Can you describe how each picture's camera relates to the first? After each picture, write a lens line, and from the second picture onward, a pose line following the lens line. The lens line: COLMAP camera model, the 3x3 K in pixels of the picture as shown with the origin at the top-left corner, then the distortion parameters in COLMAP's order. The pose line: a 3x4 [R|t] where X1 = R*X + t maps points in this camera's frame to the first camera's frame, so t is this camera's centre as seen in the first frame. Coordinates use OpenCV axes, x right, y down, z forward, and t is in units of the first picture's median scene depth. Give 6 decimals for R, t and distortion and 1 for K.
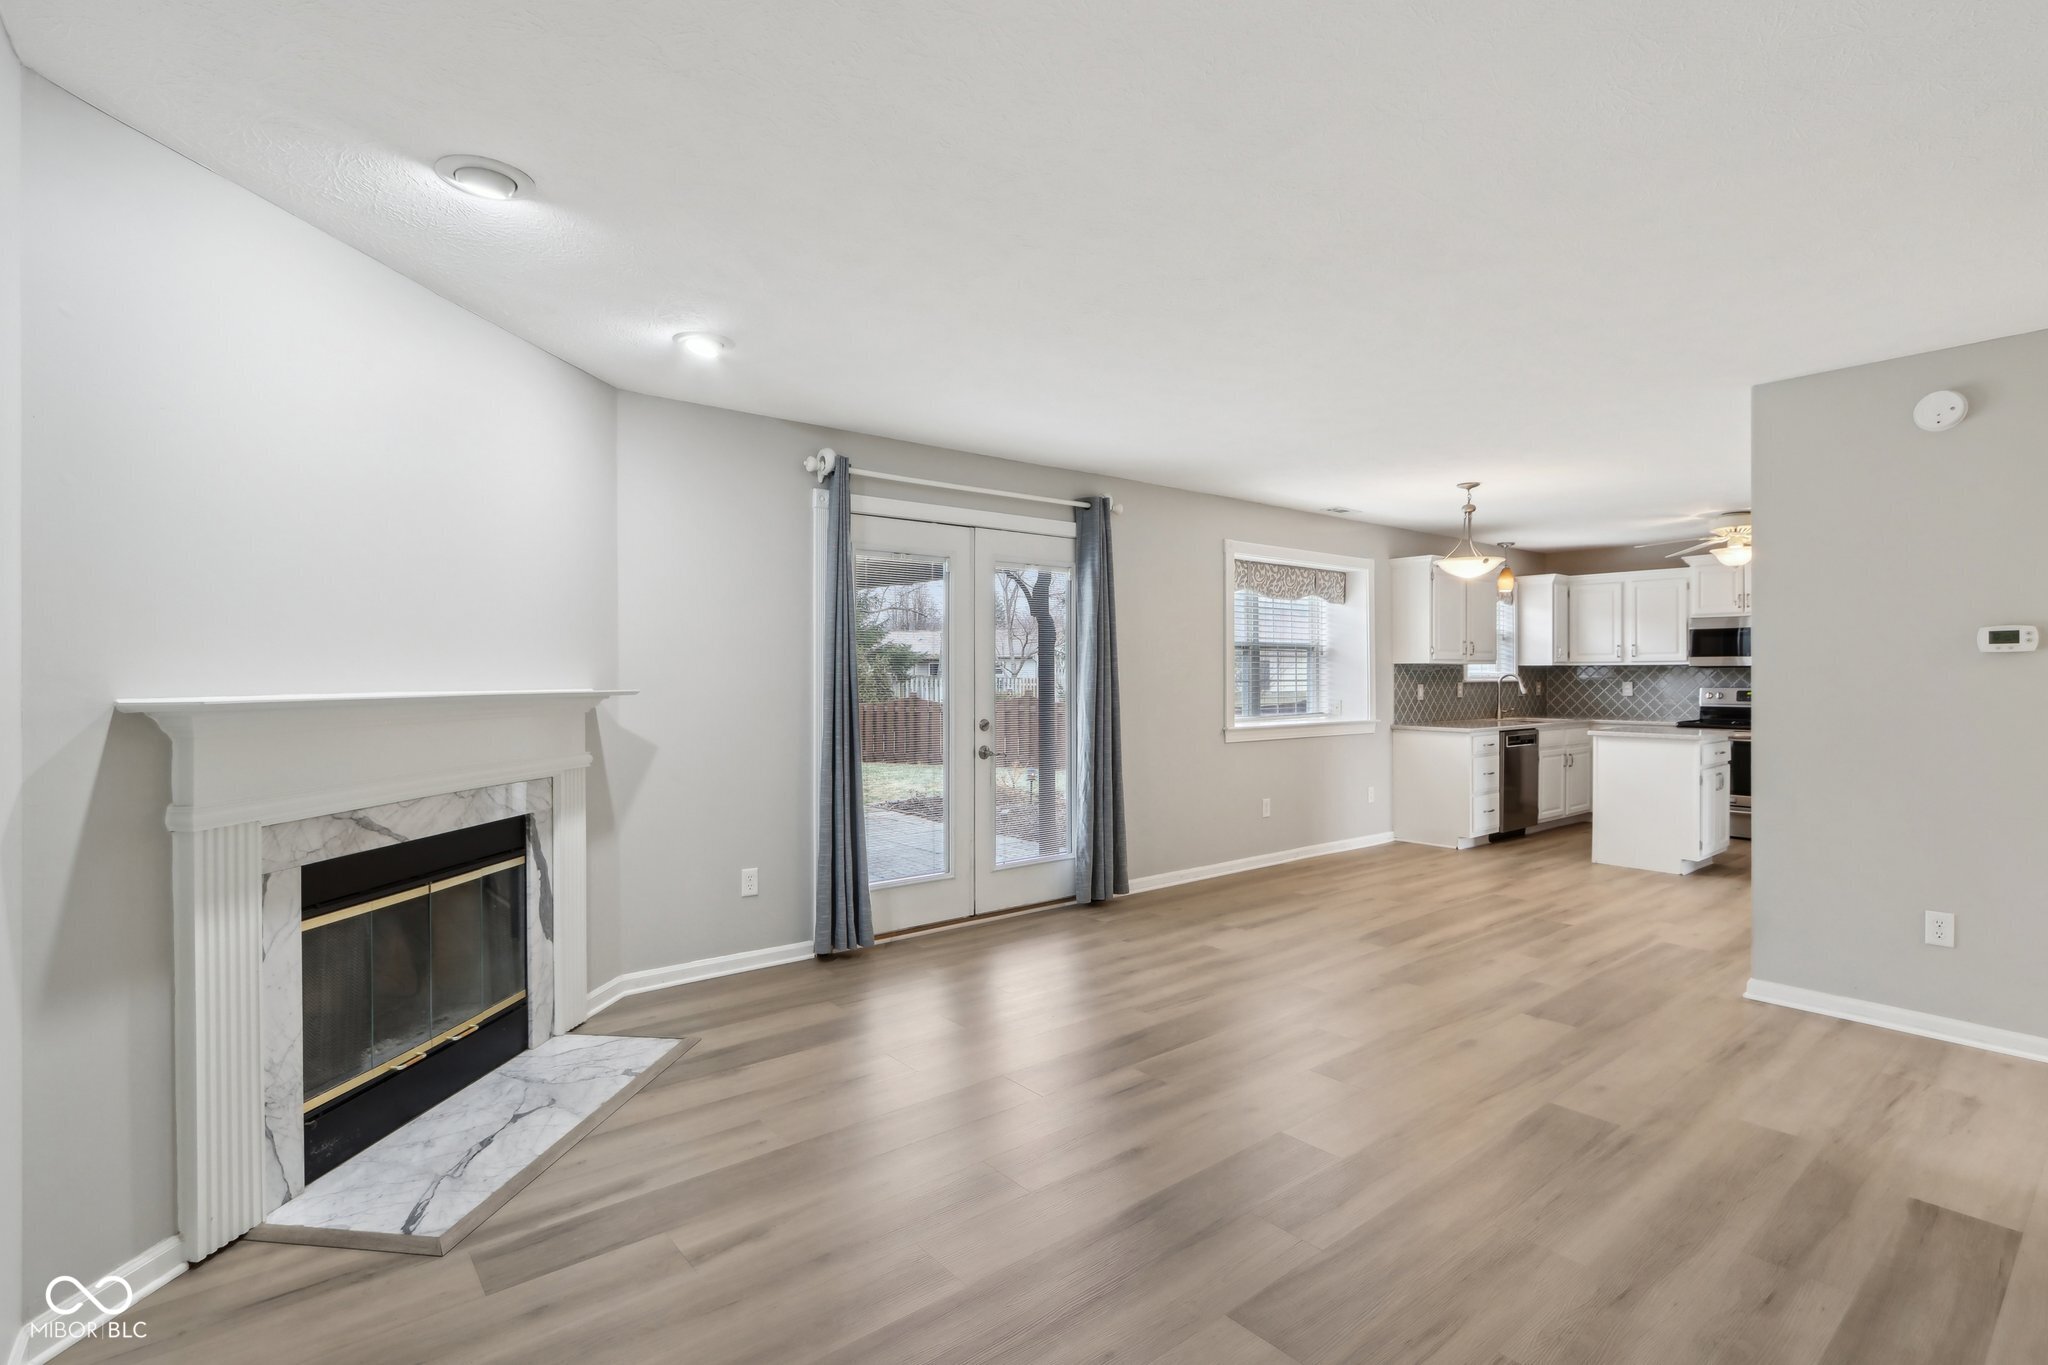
lens RADIAL K [[974.6, 0, 1020.7], [0, 974.6, 657.6], [0, 0, 1]] dist [-0.008820, -0.000918]
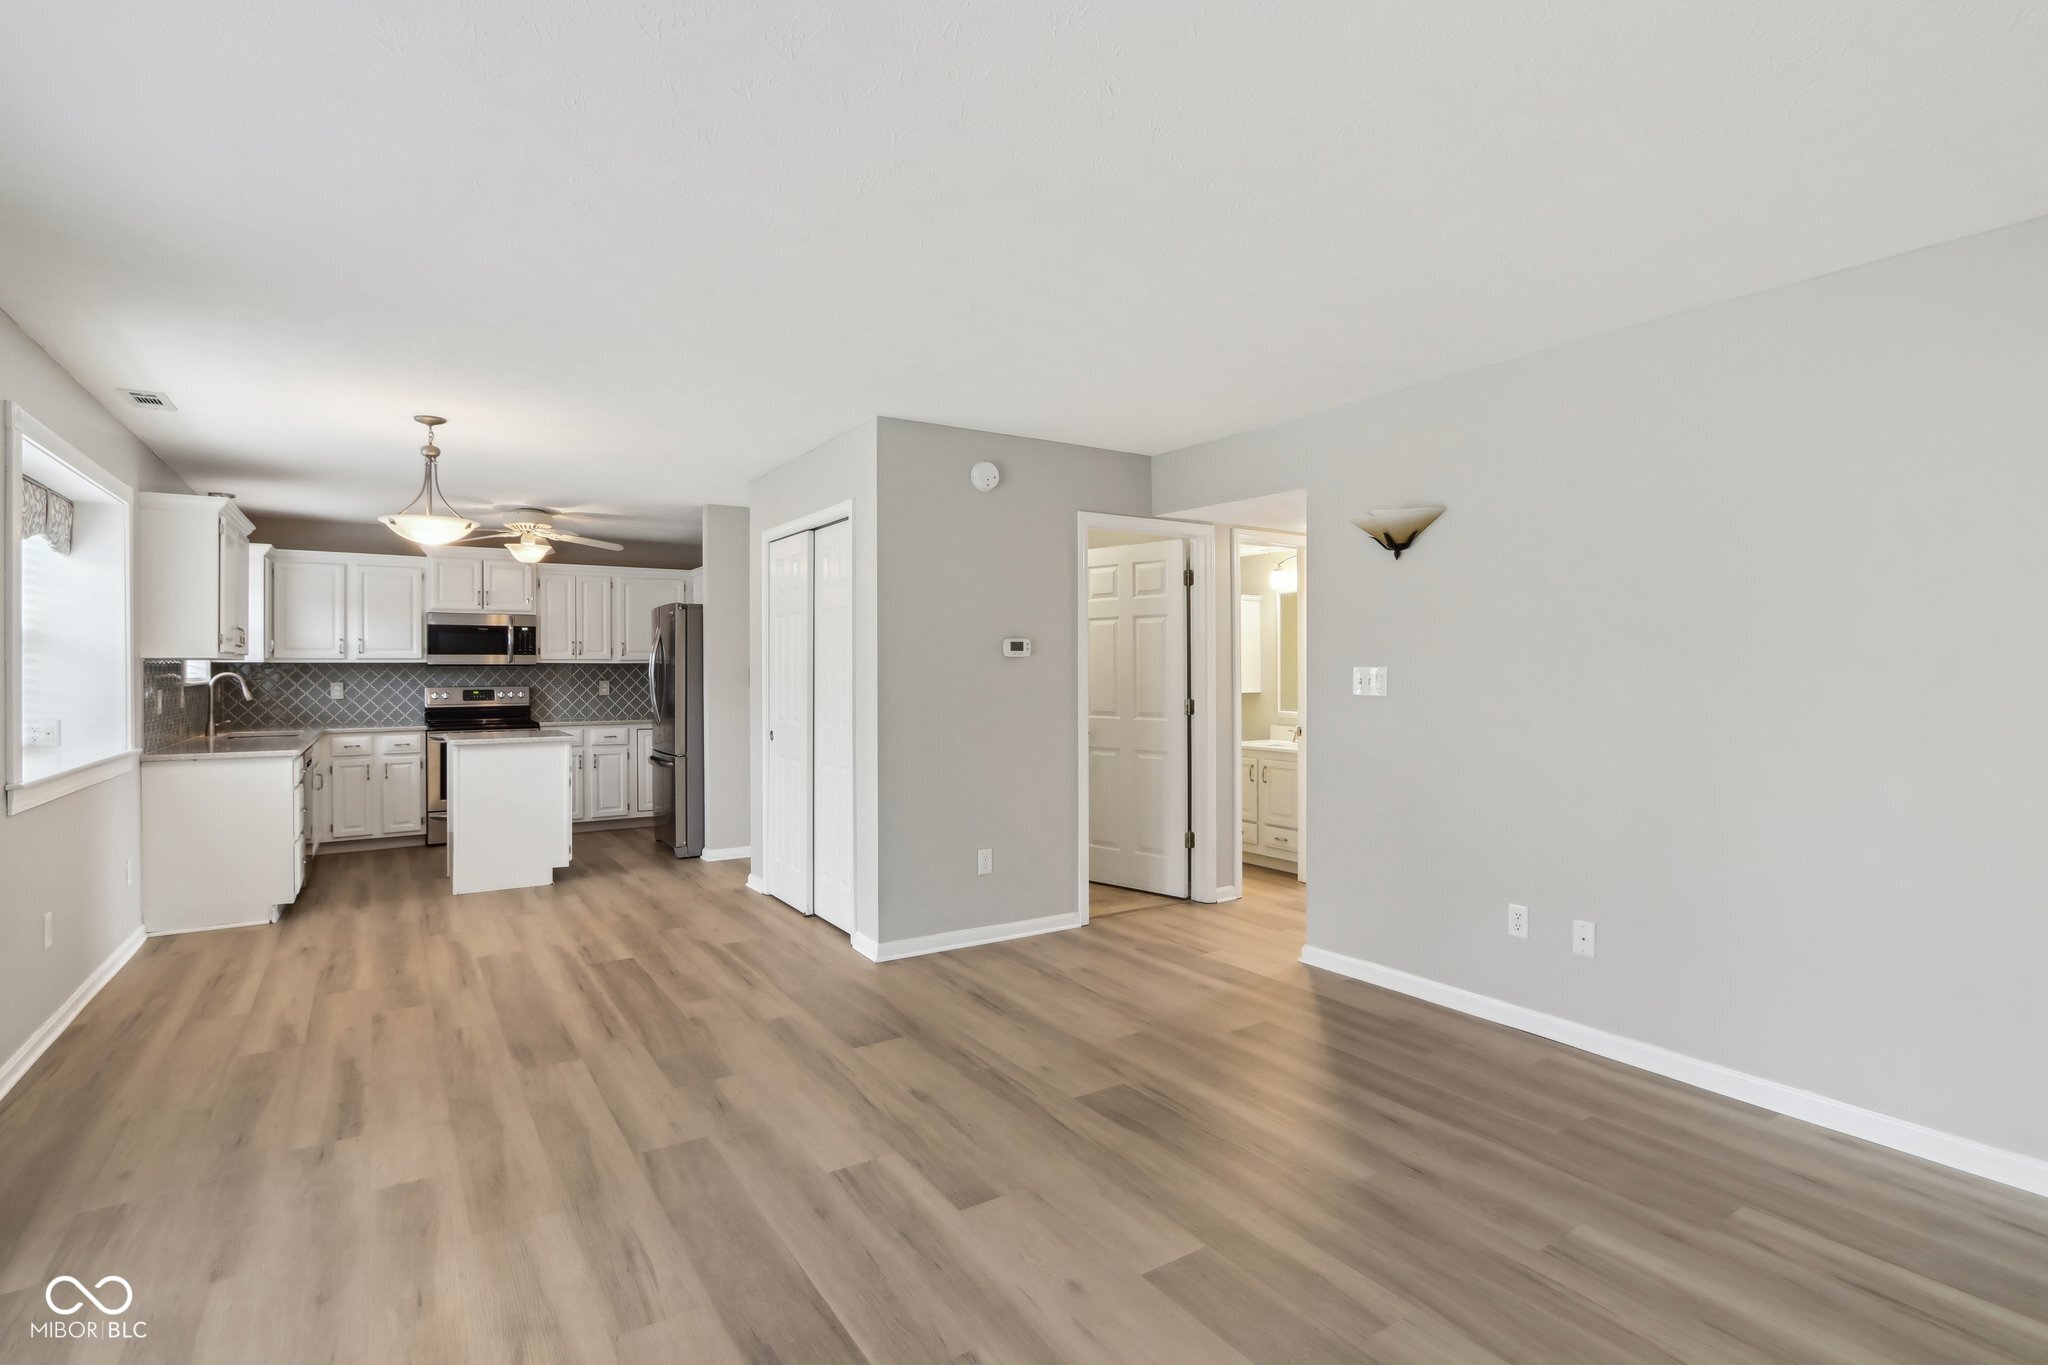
lens RADIAL K [[981.1, 0, 1016.3], [0, 981.1, 667.9], [0, 0, 1]] dist [-0.015490, -0.000560]
pose [[0.105568, 0.001188, 0.994411, -0.399025], [-0.013915, 0.999903, 0.000283, 0.009769], [-0.994315, -0.013867, 0.105575, 0.809117]]
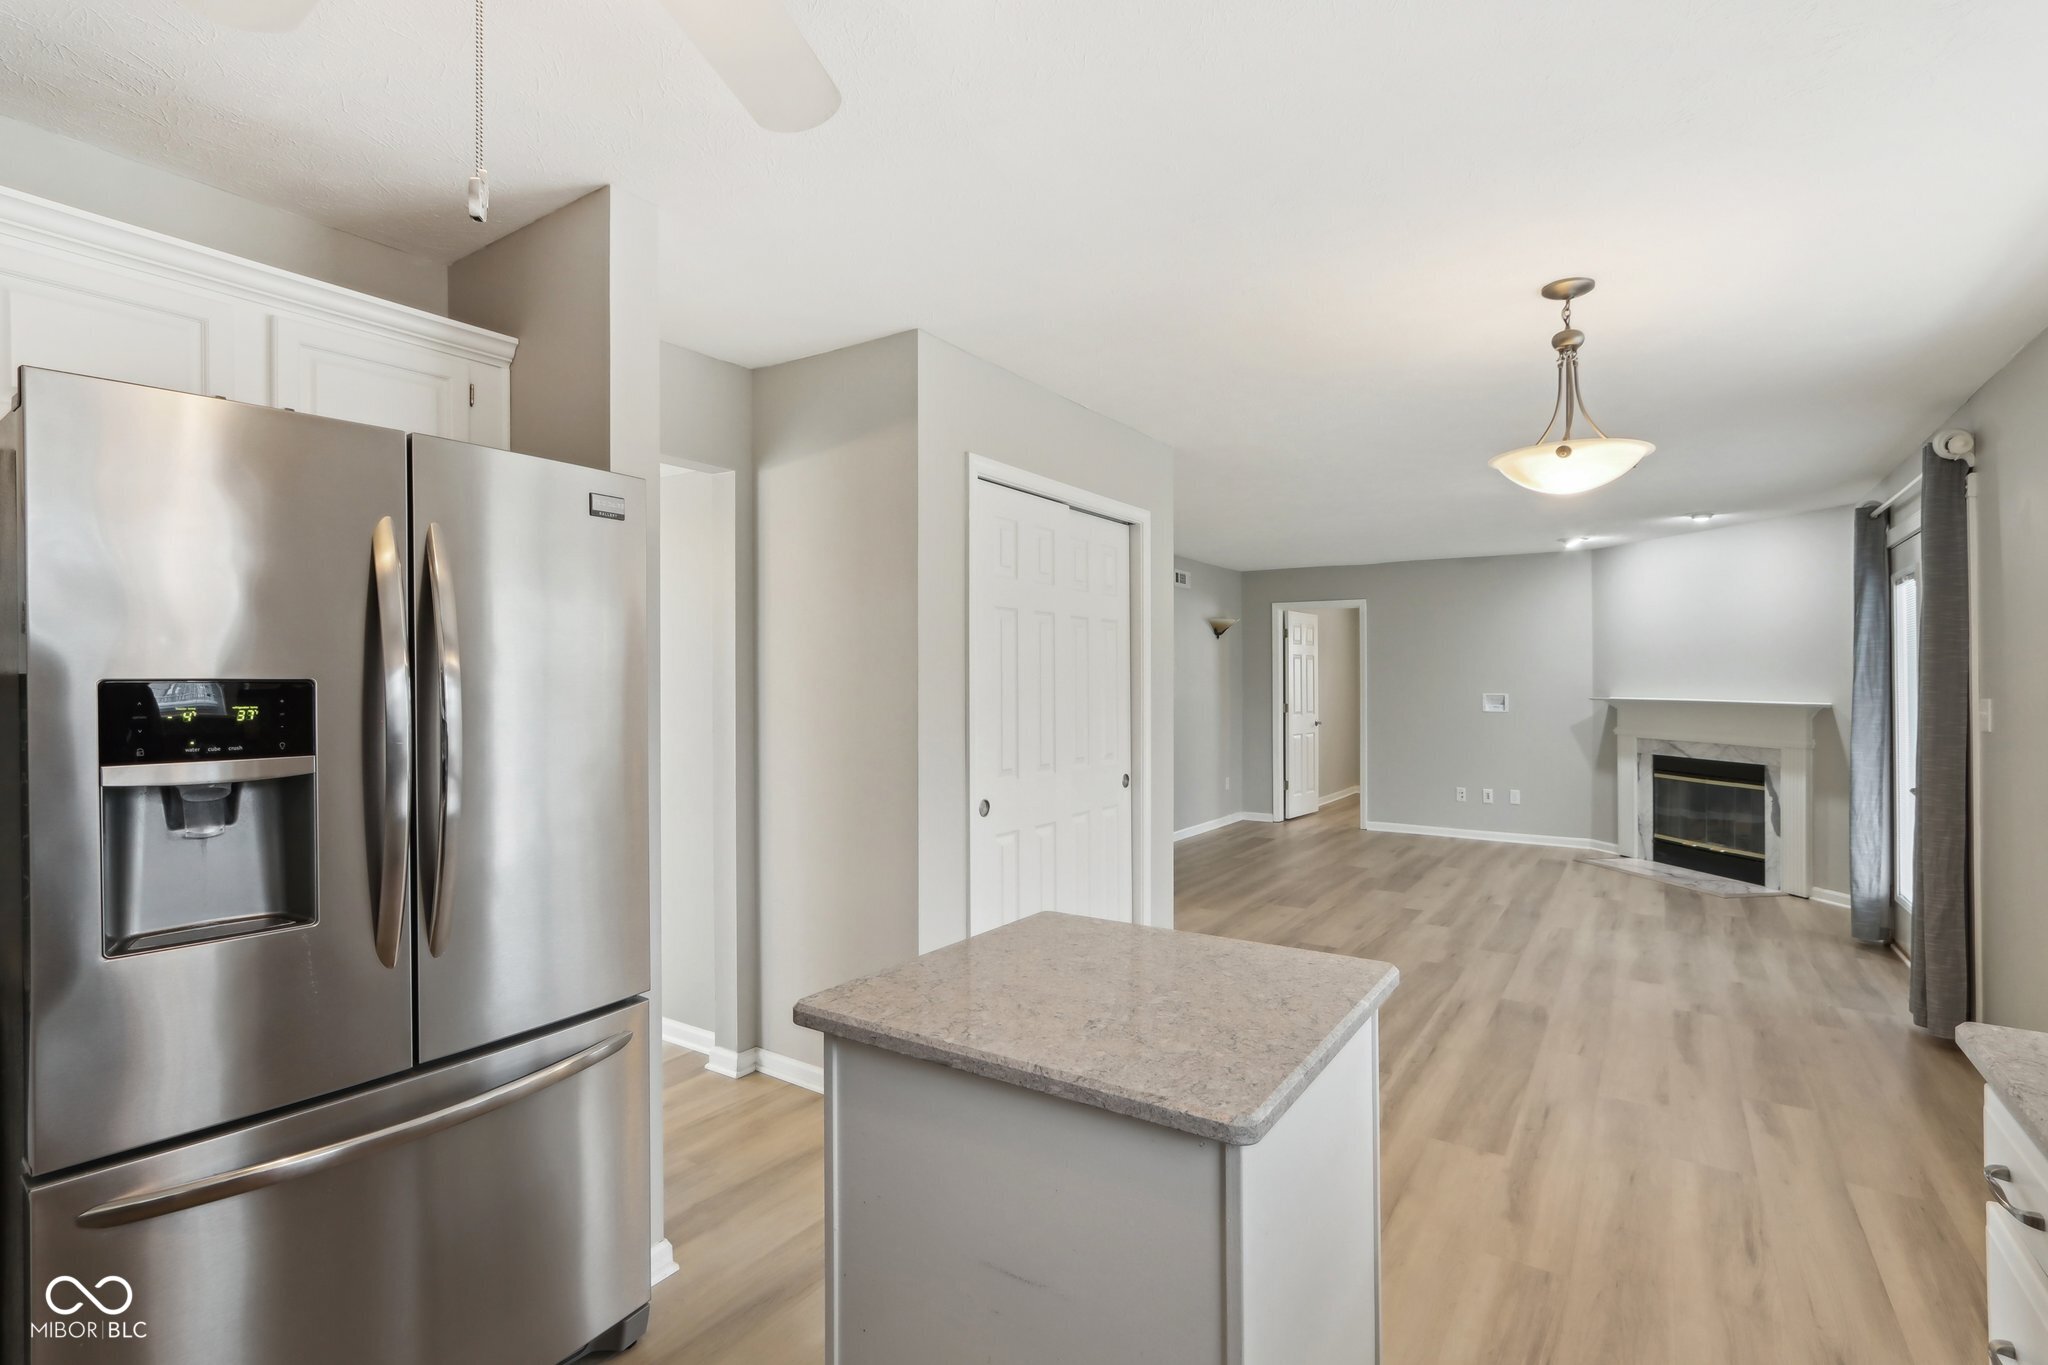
lens RADIAL K [[974.6, 0, 1020.7], [0, 974.6, 657.6], [0, 0, 1]] dist [-0.008820, -0.000918]
pose [[-0.953944, -0.011233, -0.299776, 1.431215], [0.000223, 0.999272, -0.038153, 0.019229], [0.299986, -0.036462, -0.953247, 2.306396]]
